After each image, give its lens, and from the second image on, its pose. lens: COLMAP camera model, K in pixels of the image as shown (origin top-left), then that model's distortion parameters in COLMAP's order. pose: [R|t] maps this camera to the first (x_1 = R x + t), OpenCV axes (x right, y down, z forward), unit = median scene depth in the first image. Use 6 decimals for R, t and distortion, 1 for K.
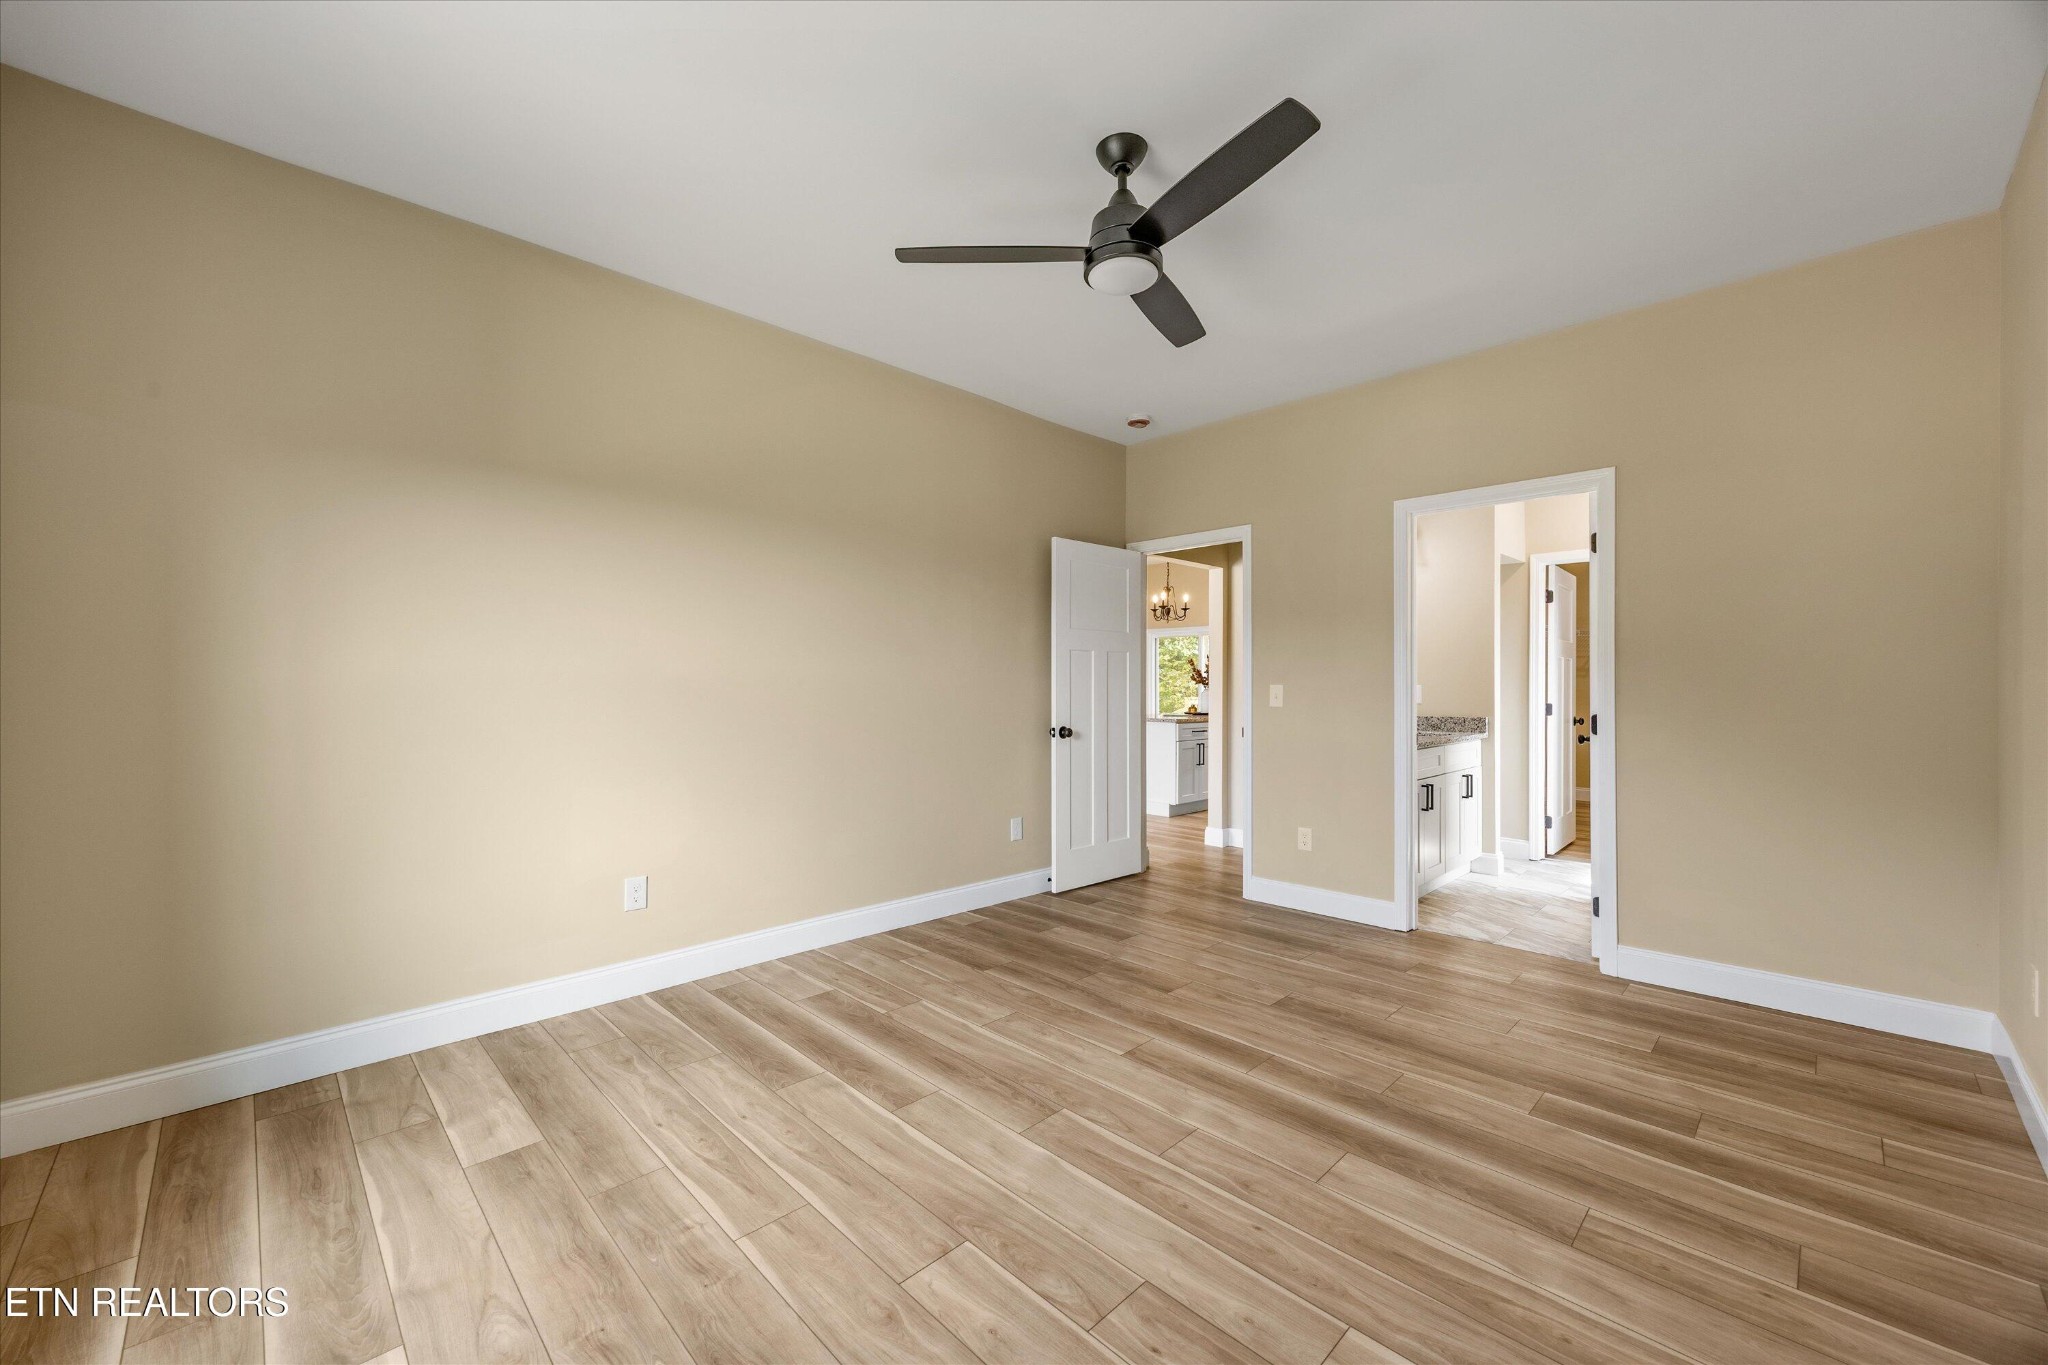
lens RADIAL K [[795.1, 0, 1021.4], [0, 795.1, 685.5], [0, 0, 1]] dist [0.001142, -0.000197]
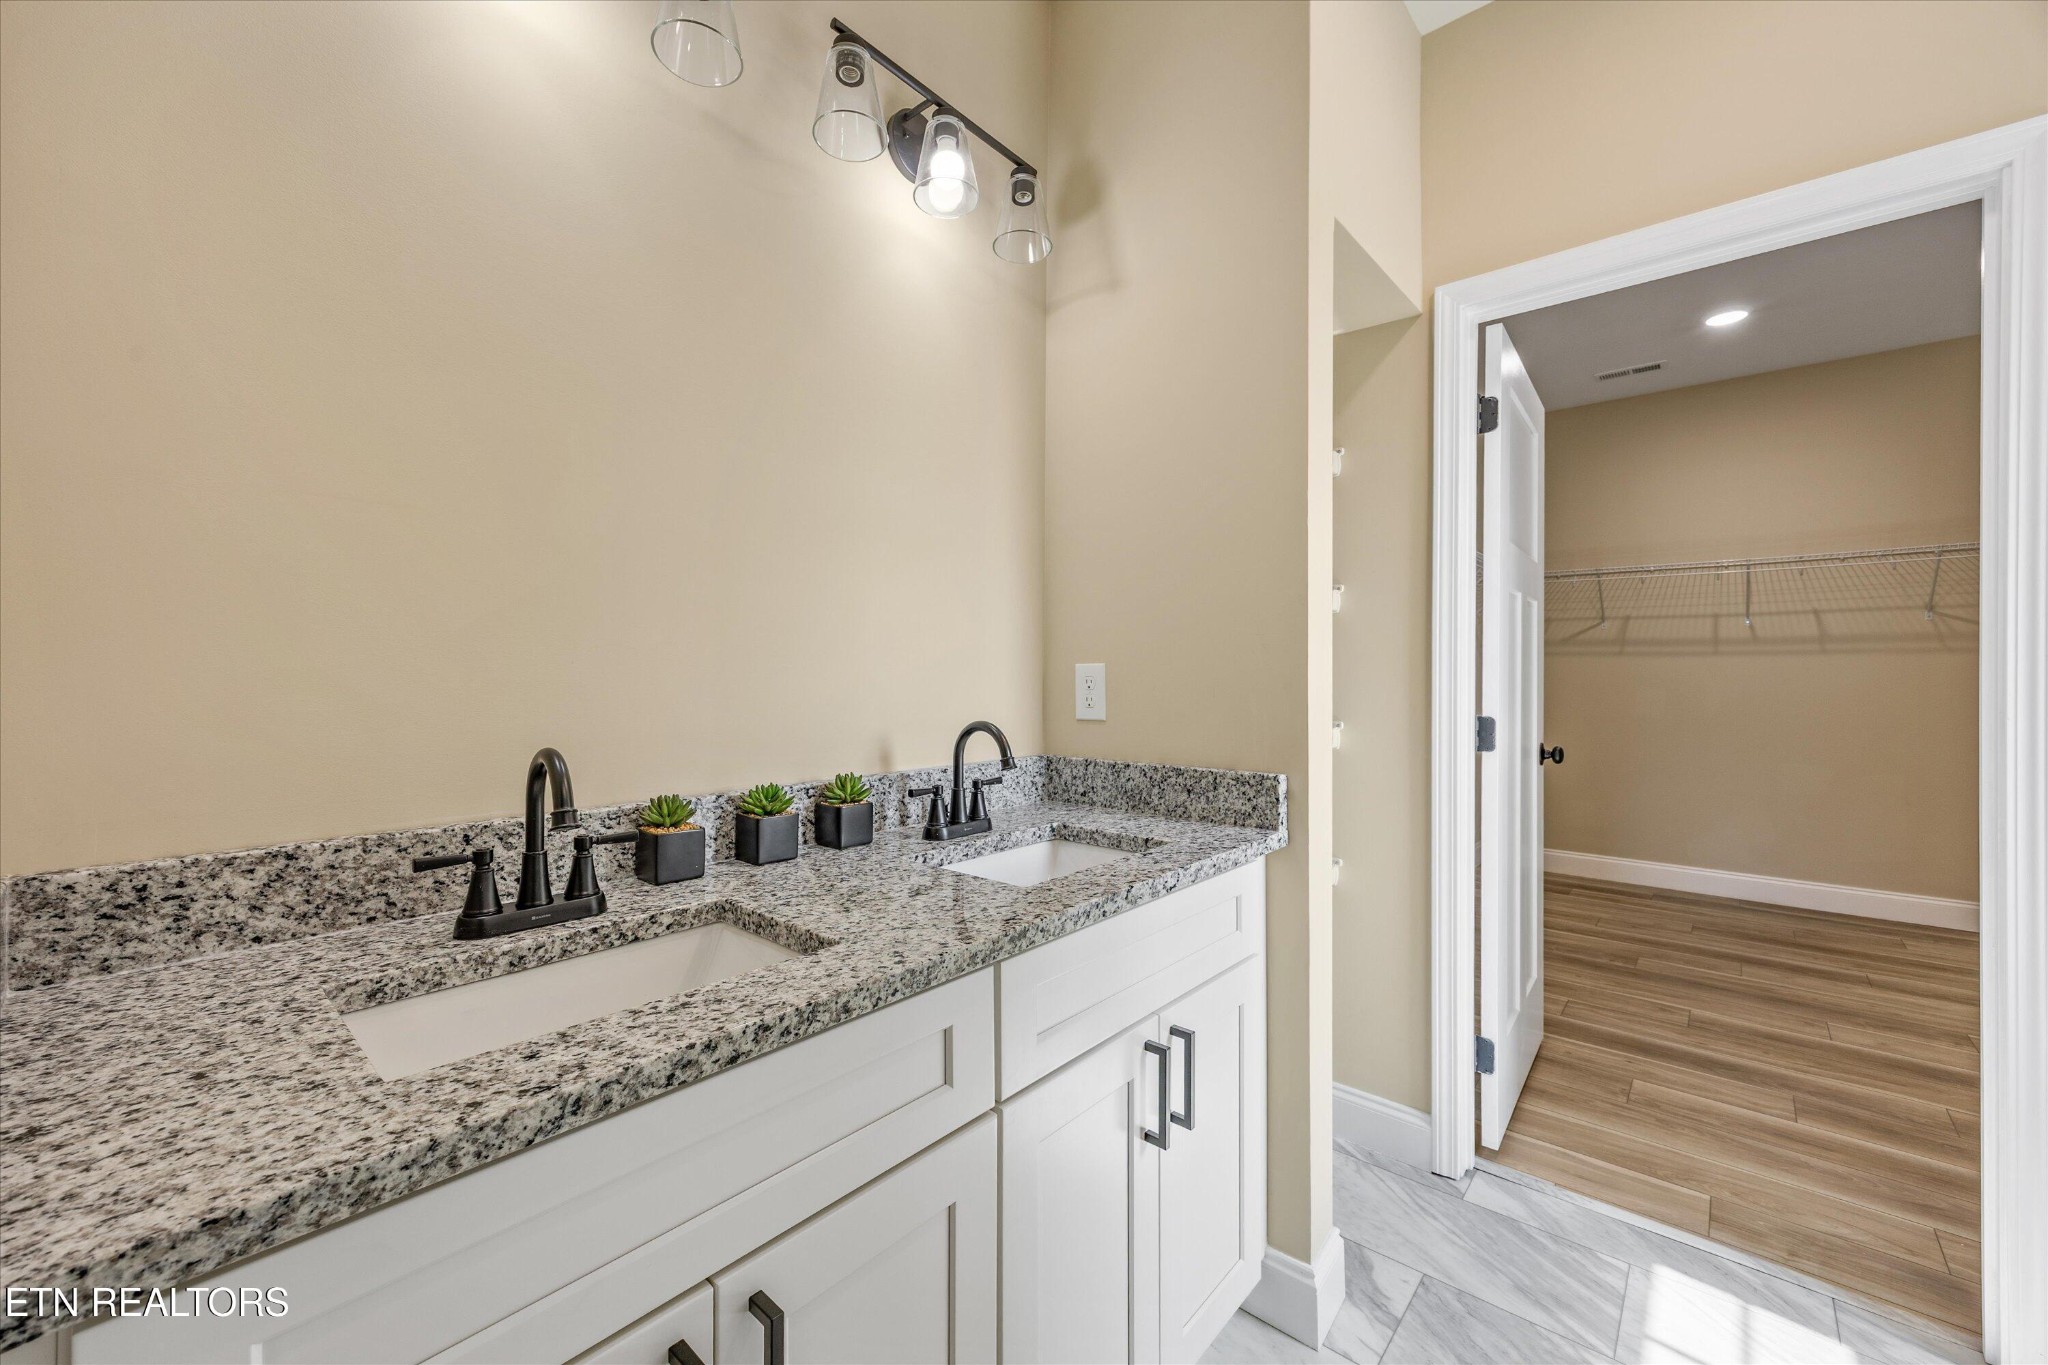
lens RADIAL K [[795.1, 0, 1041.8], [0, 795.1, 669.1], [0, 0, 1]] dist [0.001142, -0.000197]
pose [[0.995667, 0.000849, 0.092991, 0.437306], [-0.000588, 0.999996, -0.002834, 0.003034], [-0.092993, 0.002767, 0.995663, 0.671565]]
